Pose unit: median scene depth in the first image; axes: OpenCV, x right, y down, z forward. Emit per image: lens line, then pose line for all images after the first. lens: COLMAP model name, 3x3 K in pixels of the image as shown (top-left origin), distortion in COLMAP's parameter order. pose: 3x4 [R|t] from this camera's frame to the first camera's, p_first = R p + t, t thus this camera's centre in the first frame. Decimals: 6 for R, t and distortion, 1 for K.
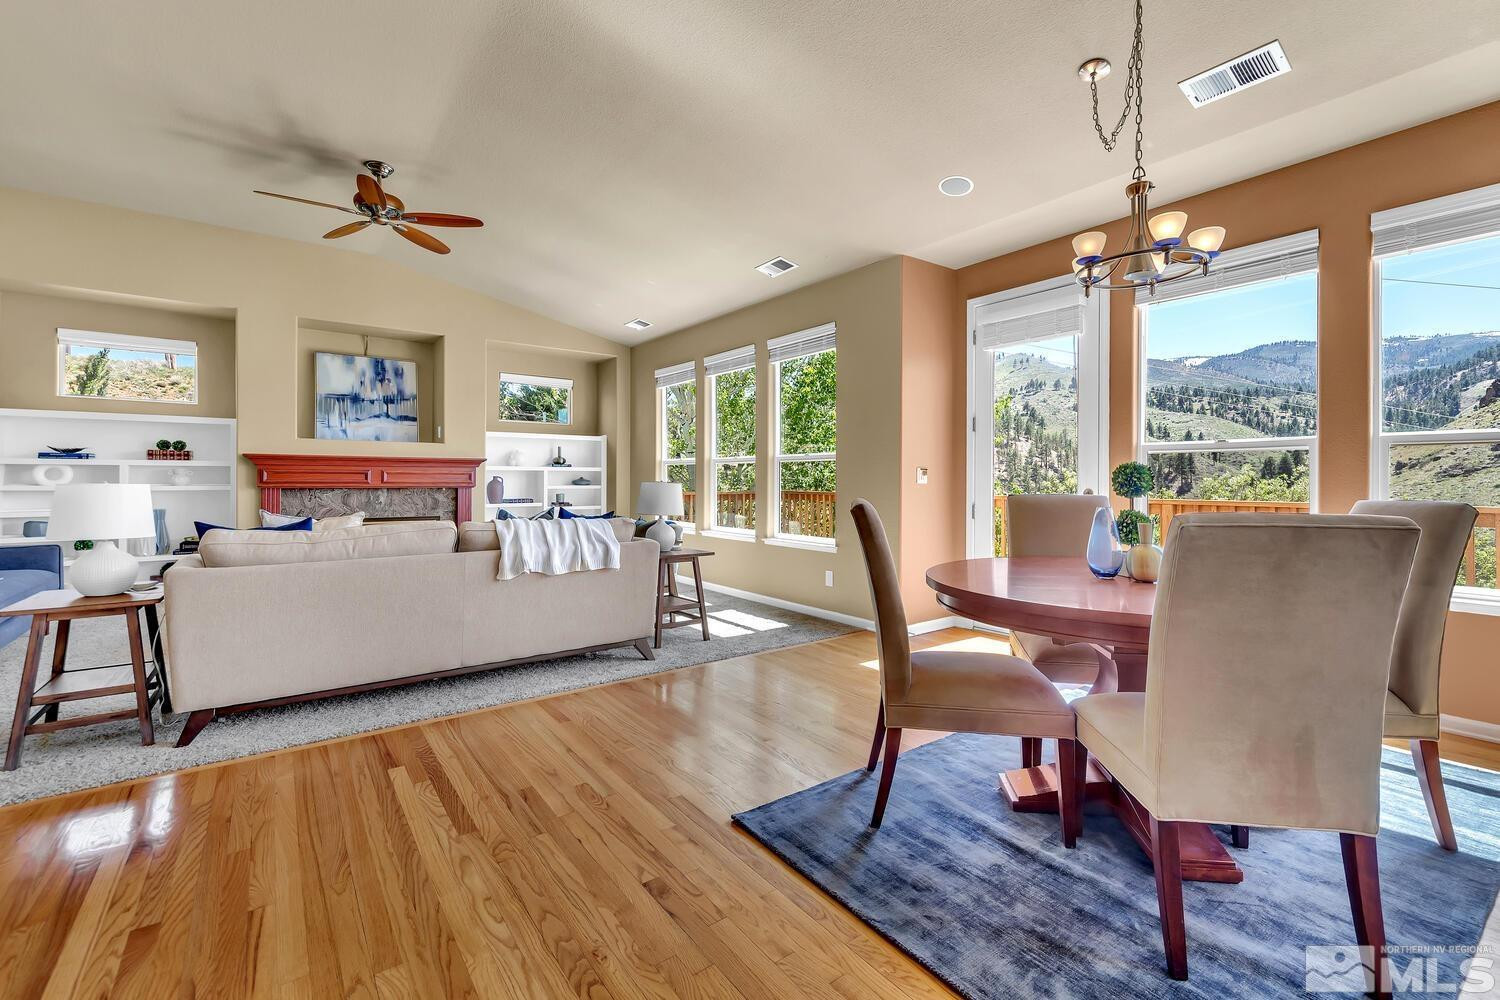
lens RADIAL K [[633.0, 0, 747.6], [0, 633.0, 476.6], [0, 0, 1]] dist [0.001395, 0.000818]
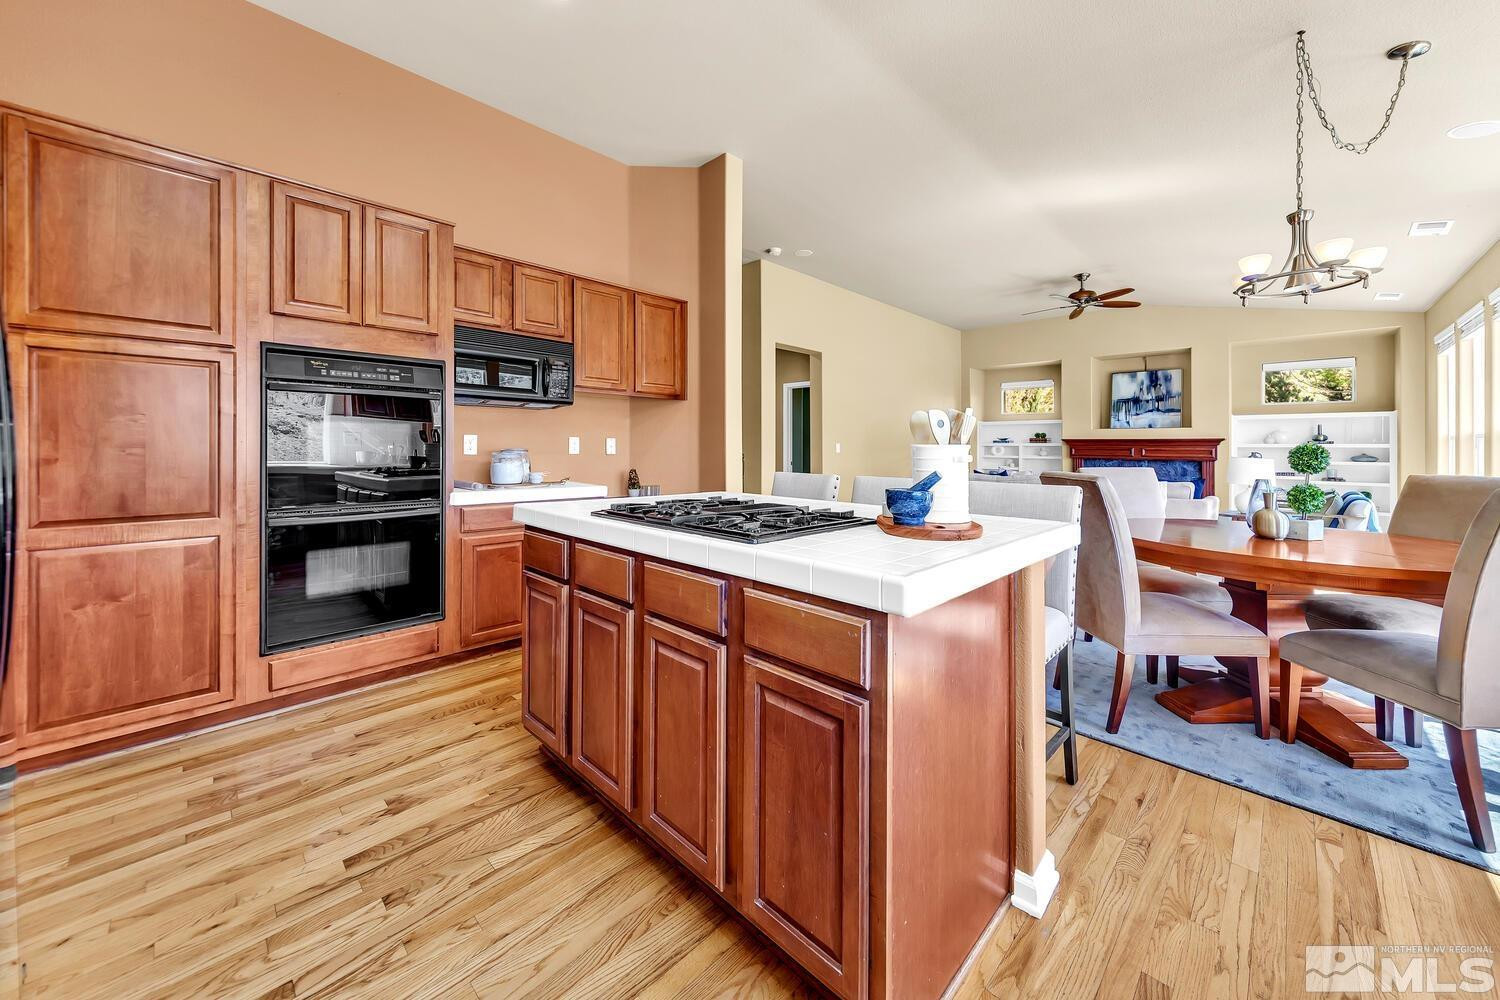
lens RADIAL K [[547.2, 0, 775.2], [0, 547.2, 446.0], [0, 0, 1]] dist [-0.003497, -0.000224]
pose [[0.159189, -0.006027, -0.987230, 0.556253], [-0.003214, 0.999973, -0.006623, -0.003218], [0.987243, 0.004228, 0.159166, -0.060998]]
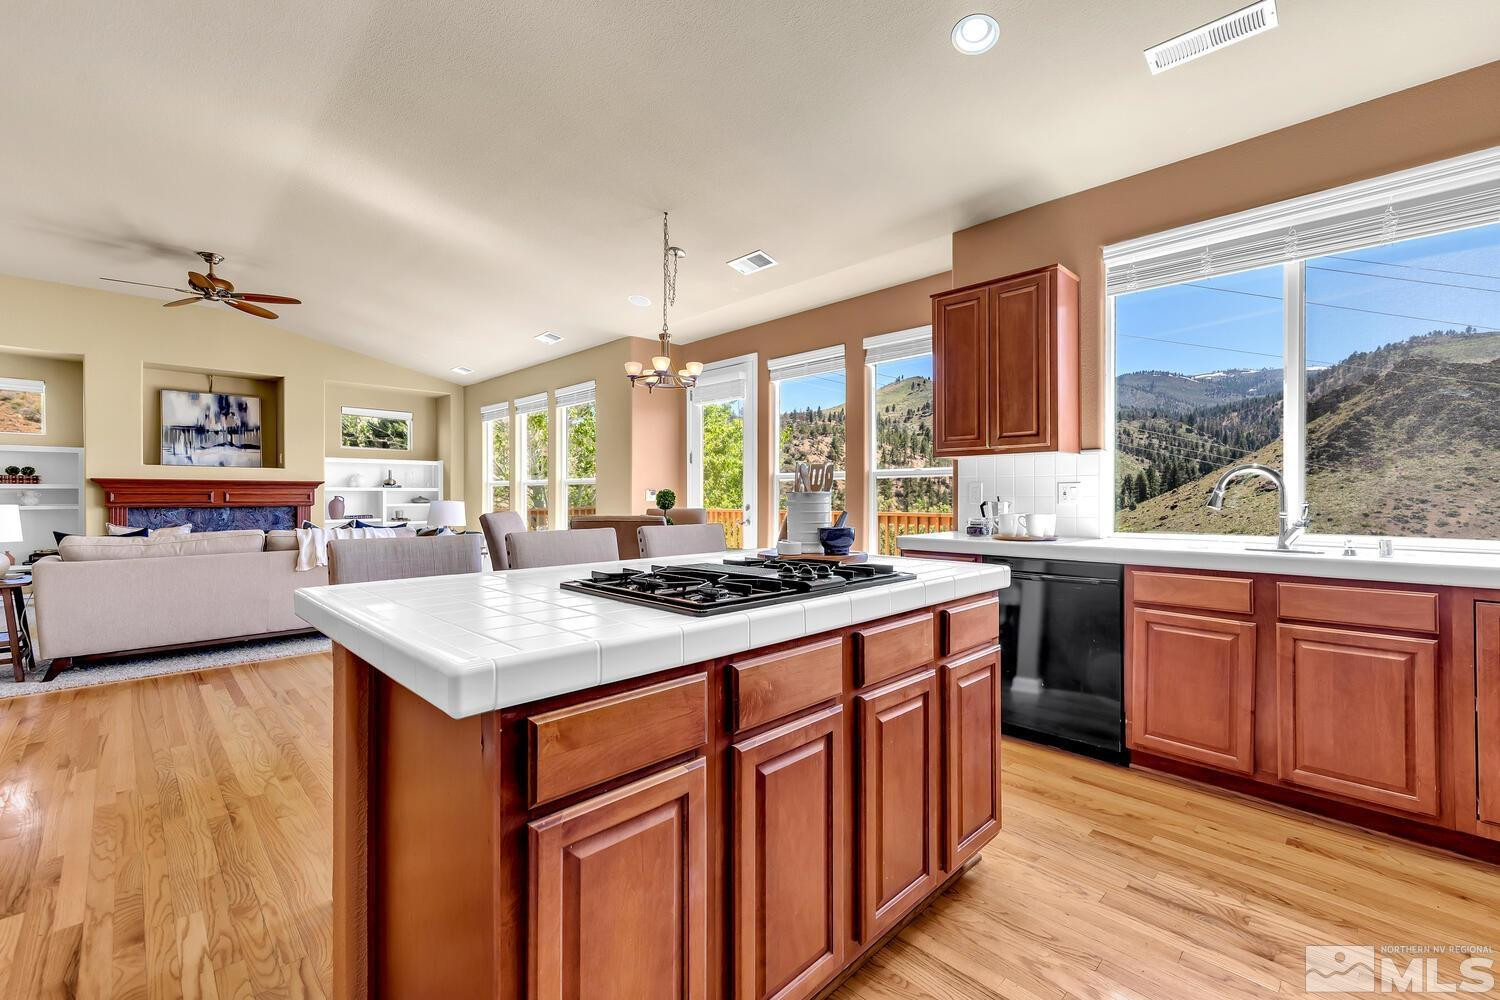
lens RADIAL K [[633.0, 0, 753.9], [0, 633.0, 492.9], [0, 0, 1]] dist [0.001395, 0.000818]
pose [[0.990501, -0.002494, 0.137486, 0.237158], [0.002471, 0.999997, 0.000341, -0.005419], [-0.137486, 0.000002, 0.990504, -0.304995]]
